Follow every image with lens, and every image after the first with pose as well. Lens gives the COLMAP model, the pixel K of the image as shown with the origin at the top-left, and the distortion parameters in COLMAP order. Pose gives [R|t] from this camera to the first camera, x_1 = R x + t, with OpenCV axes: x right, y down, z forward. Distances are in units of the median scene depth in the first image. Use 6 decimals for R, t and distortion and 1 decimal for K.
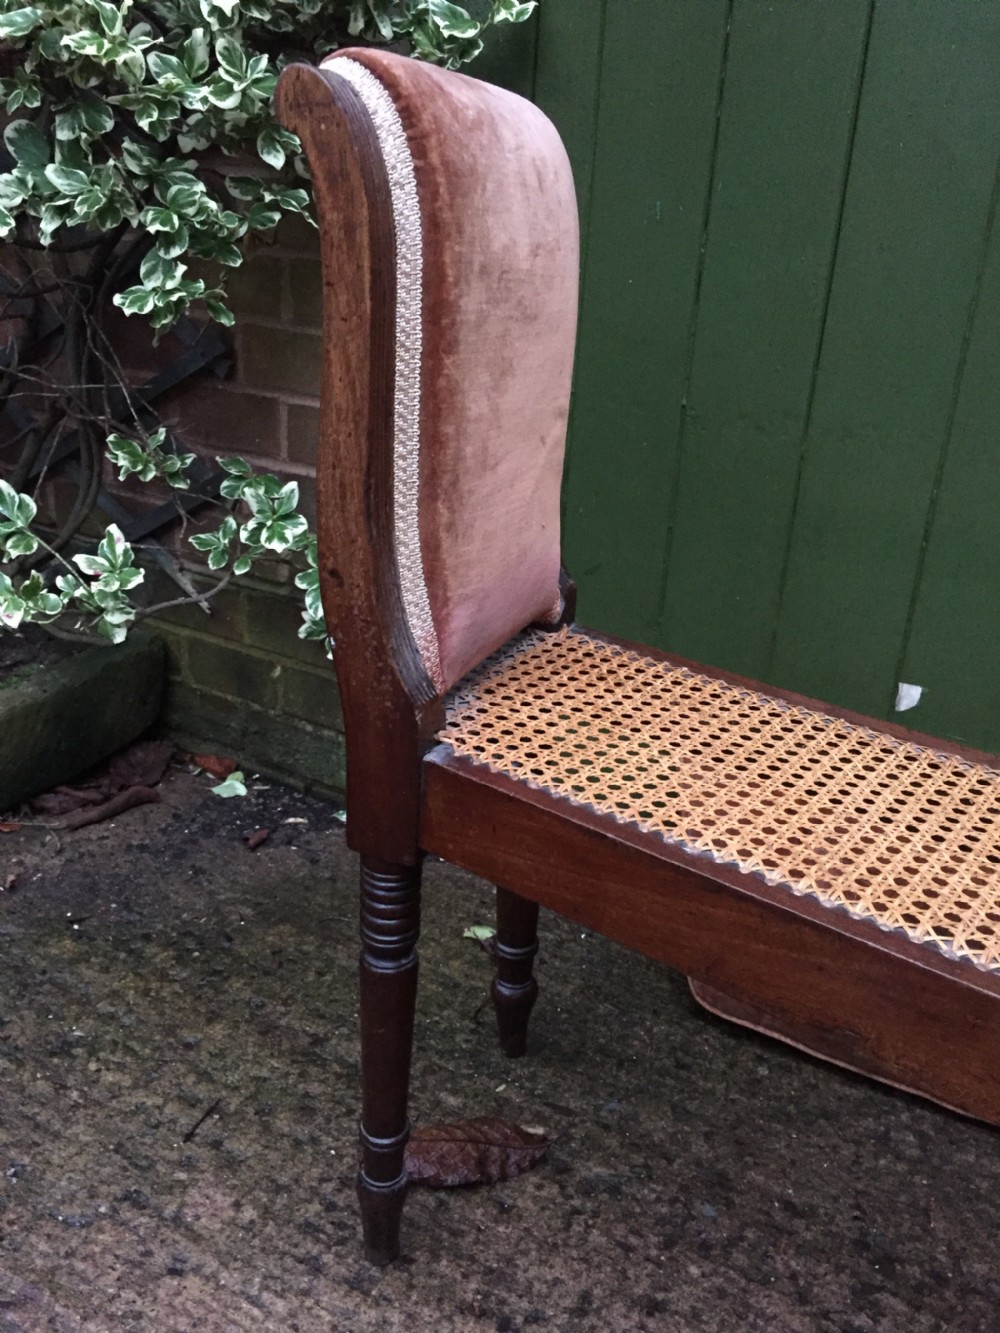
lens RADIAL K [[1144.9, 0, 503.6], [0, 1144.9, 668.3], [0, 0, 1]] dist [0.075784, -0.111907]
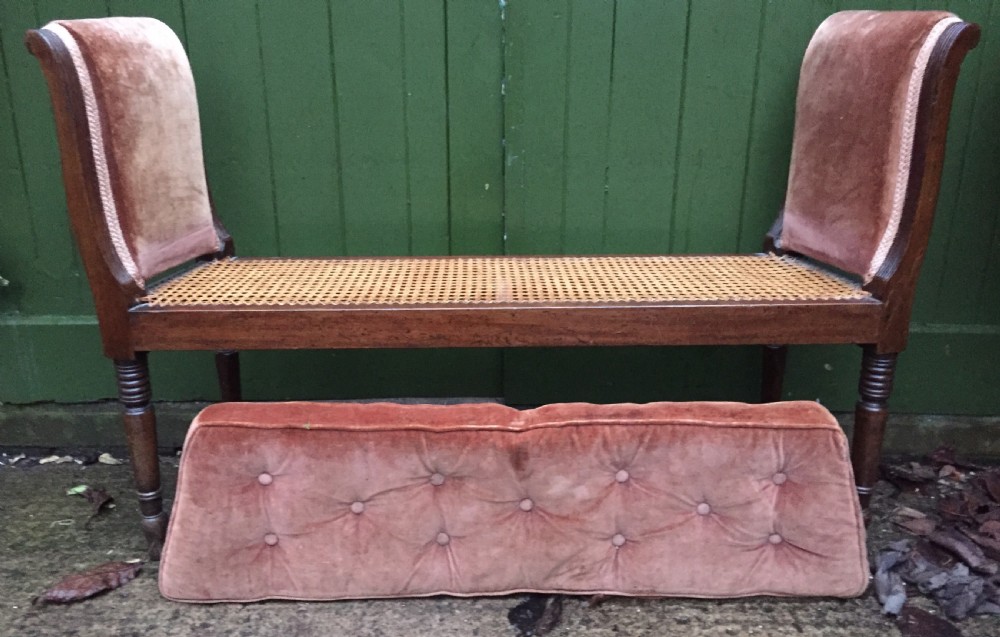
lens RADIAL K [[886.6, 0, 492.1], [0, 886.6, 325.9], [0, 0, 1]] dist [0.077828, -0.123825]
pose [[0.872469, -0.218127, 0.437285, -0.020705], [0.228084, 0.973168, 0.030364, 0.141141], [-0.432175, 0.073246, 0.898810, -0.619783]]
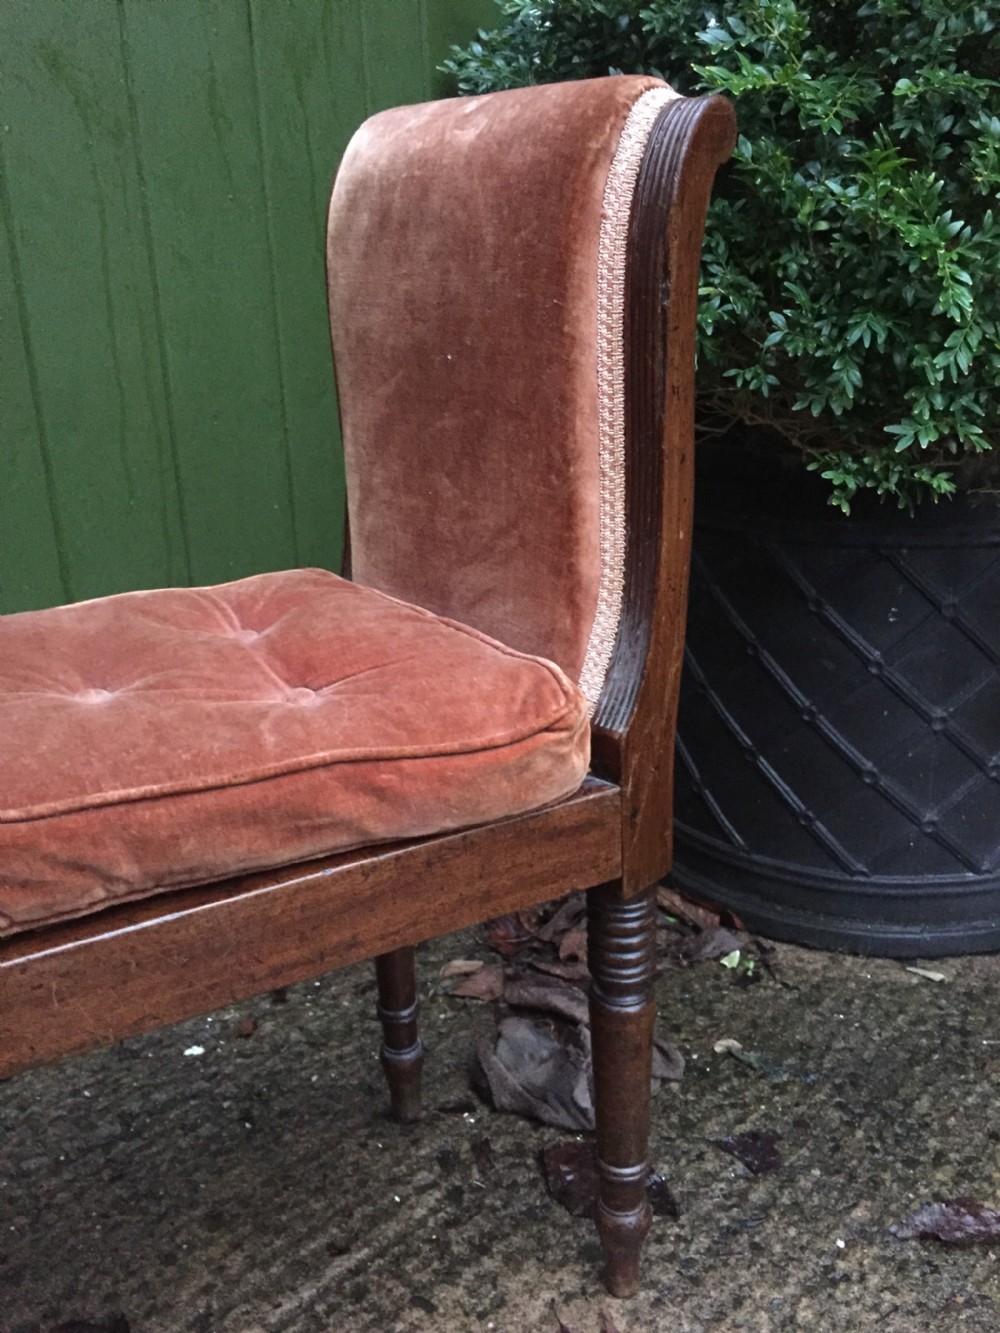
lens RADIAL K [[1144.9, 0, 499.5], [0, 1144.9, 666.7], [0, 0, 1]] dist [0.075784, -0.111907]
pose [[0.316634, -0.386015, 0.866450, 0.314839], [0.386633, 0.886645, 0.253722, 0.070028], [-0.866174, 0.254661, 0.429988, -0.112561]]
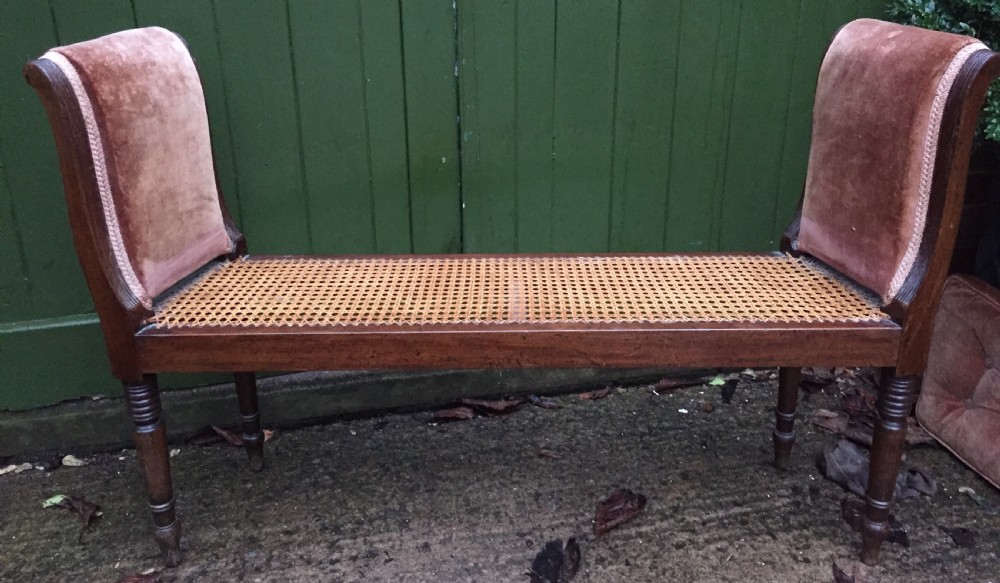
lens RADIAL K [[854.0, 0, 502.7], [0, 854.0, 229.9], [0, 0, 1]] dist [0.075410, -0.106859]
pose [[0.734356, -0.299651, 0.609040, -0.264599], [0.294945, 0.949011, 0.111286, -0.112656], [-0.611333, 0.097910, 0.785293, -0.530636]]
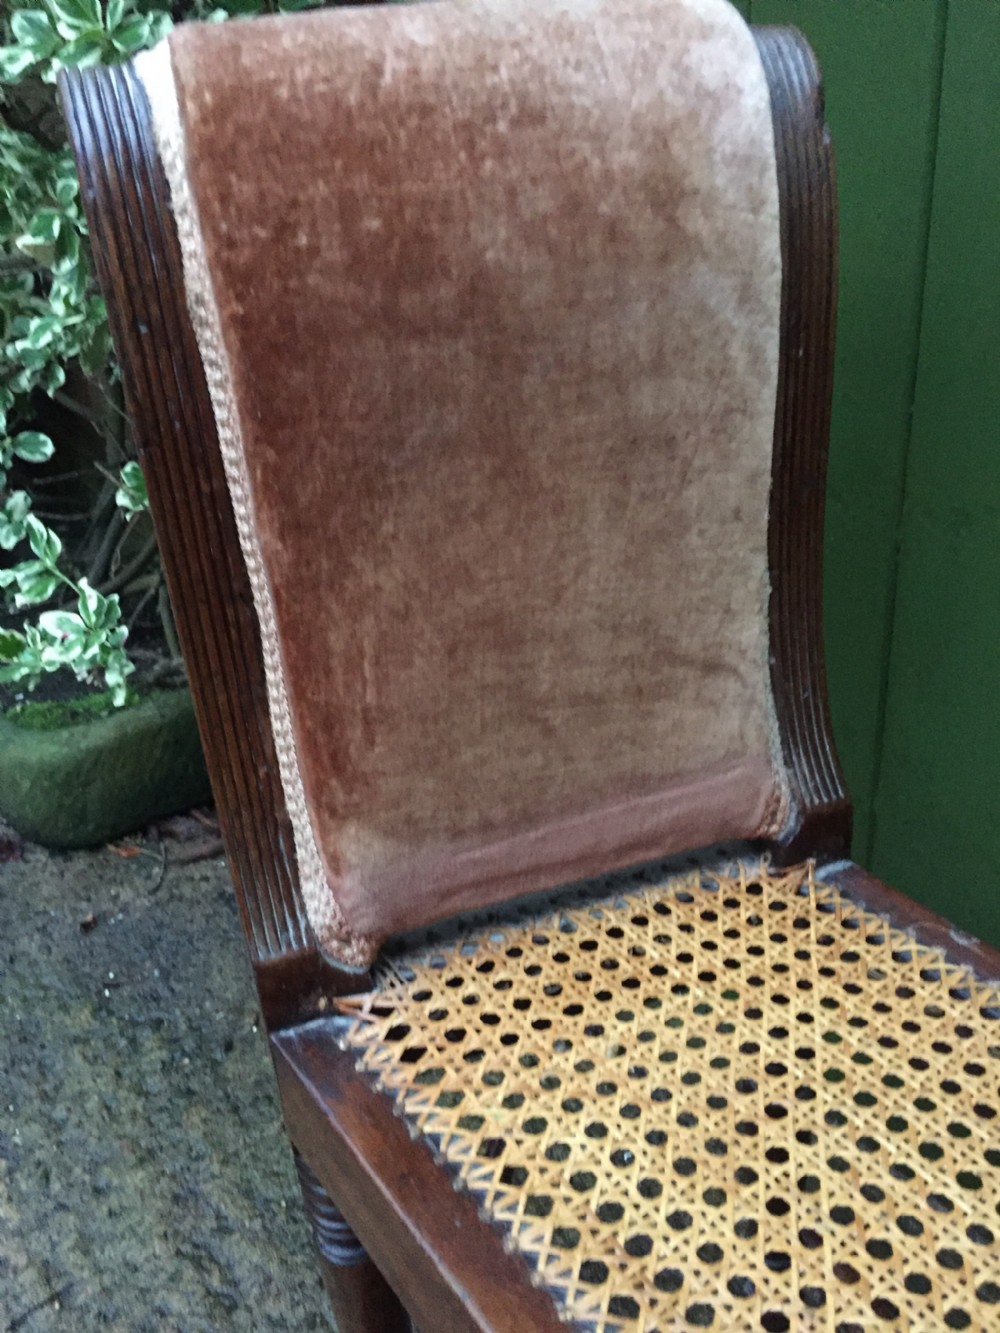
lens RADIAL K [[1144.9, 0, 514.1], [0, 1144.9, 660.1], [0, 0, 1]] dist [0.075784, -0.111907]
pose [[0.969901, -0.009632, -0.243308, 0.352050], [0.032008, 0.995590, 0.088181, -0.205551], [0.241386, -0.093315, 0.965932, 0.419813]]
